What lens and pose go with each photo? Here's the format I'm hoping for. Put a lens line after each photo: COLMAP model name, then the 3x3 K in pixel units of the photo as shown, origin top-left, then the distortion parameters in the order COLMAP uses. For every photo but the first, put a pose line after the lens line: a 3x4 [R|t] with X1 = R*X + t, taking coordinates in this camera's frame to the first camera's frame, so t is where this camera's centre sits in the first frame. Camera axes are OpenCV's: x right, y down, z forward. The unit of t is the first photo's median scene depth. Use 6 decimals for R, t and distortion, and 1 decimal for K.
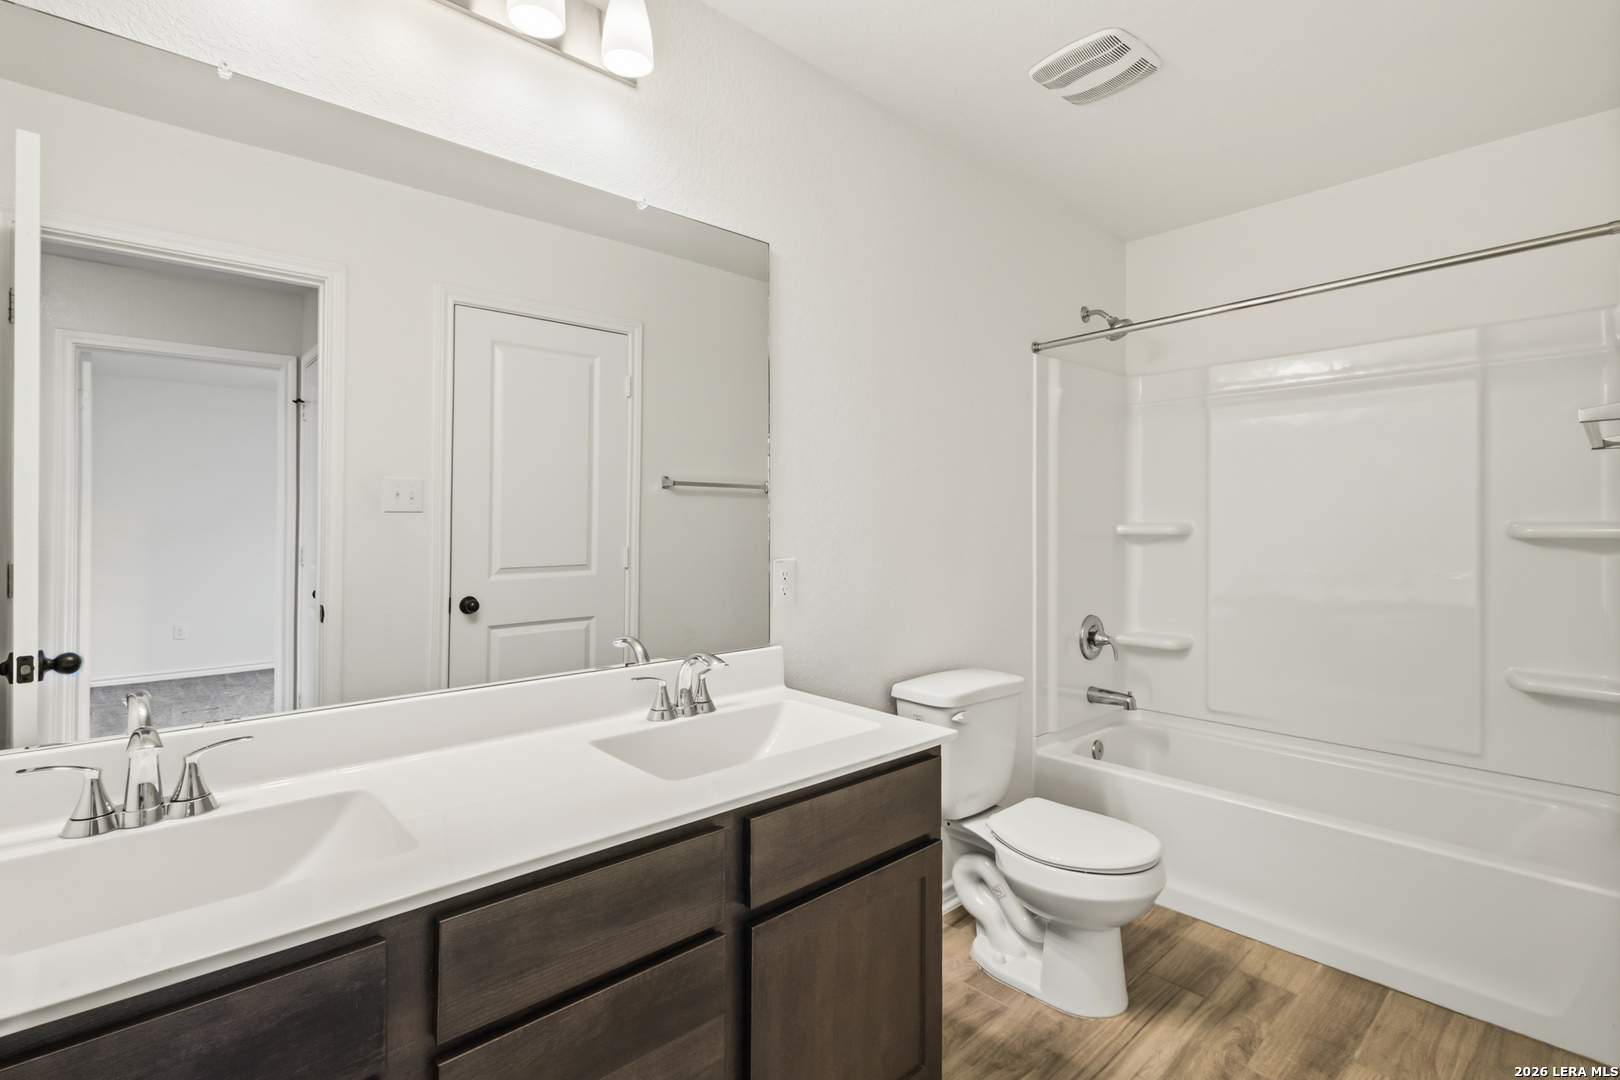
lens RADIAL K [[756.1, 0, 804.8], [0, 756.1, 550.2], [0, 0, 1]] dist [0.007863, 0.000742]
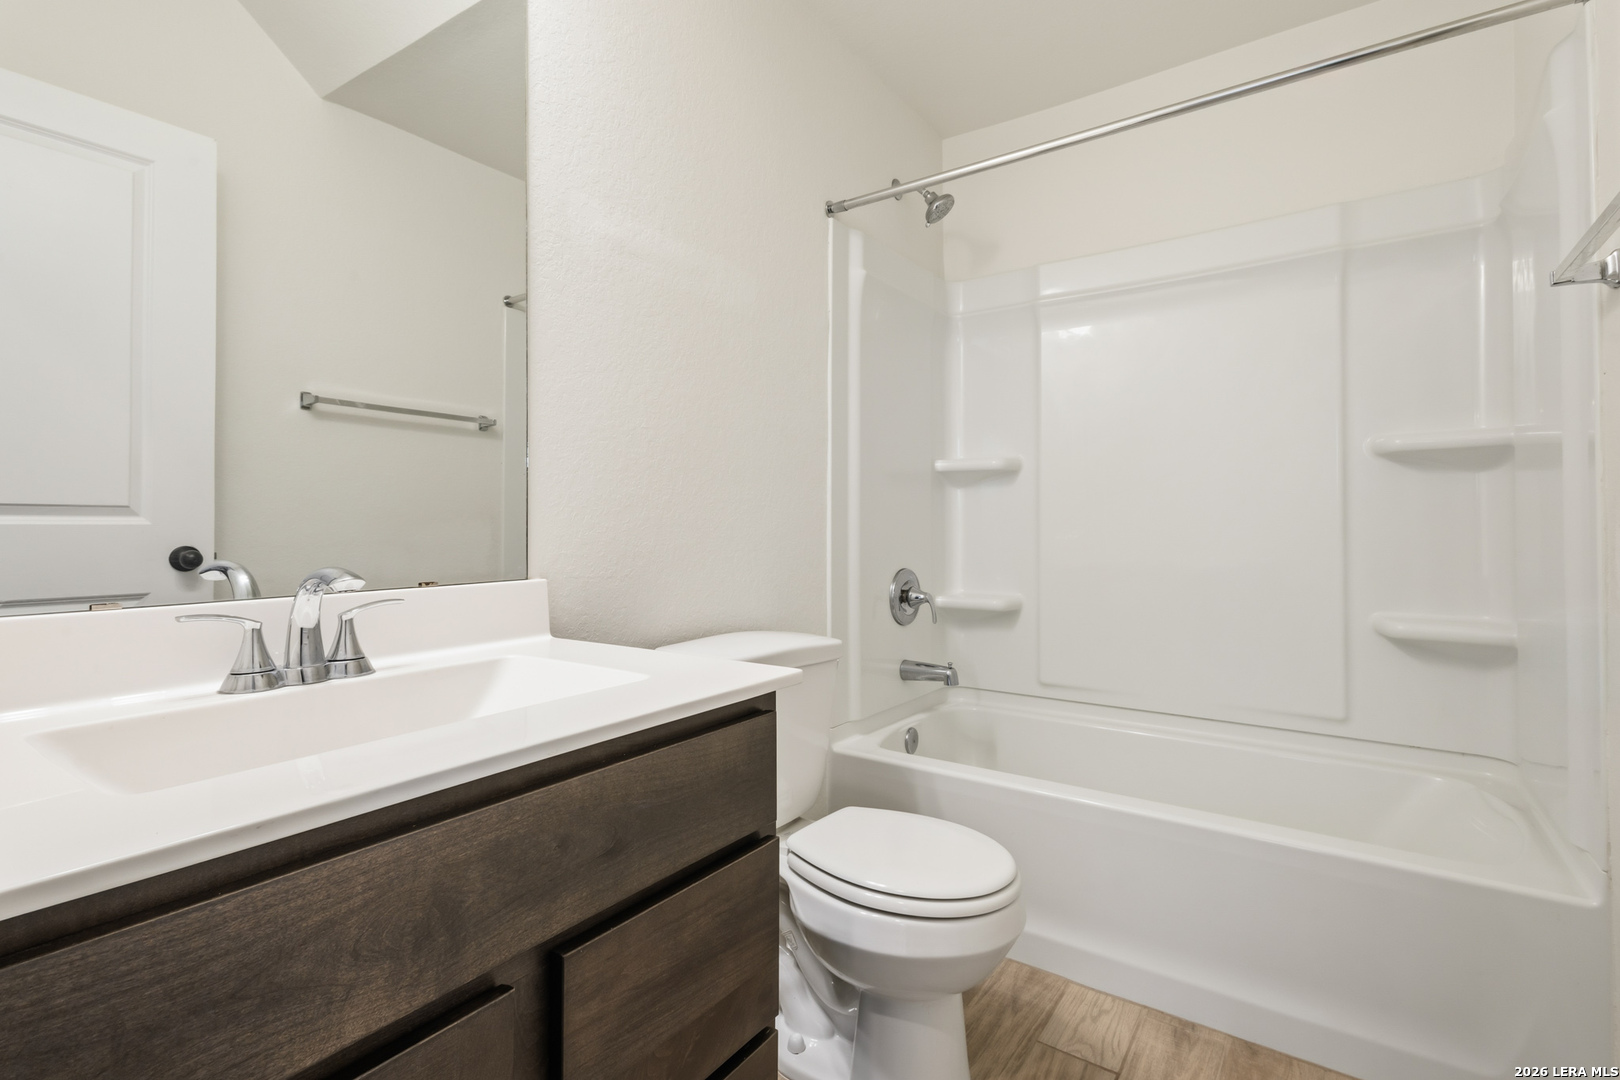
lens RADIAL K [[756.1, 0, 807.2], [0, 756.1, 536.0], [0, 0, 1]] dist [0.007863, 0.000742]
pose [[0.977859, -0.003419, 0.209235, 0.118417], [0.005731, 0.999929, -0.010442, 0.061499], [-0.209184, 0.011410, 0.977810, 0.260744]]
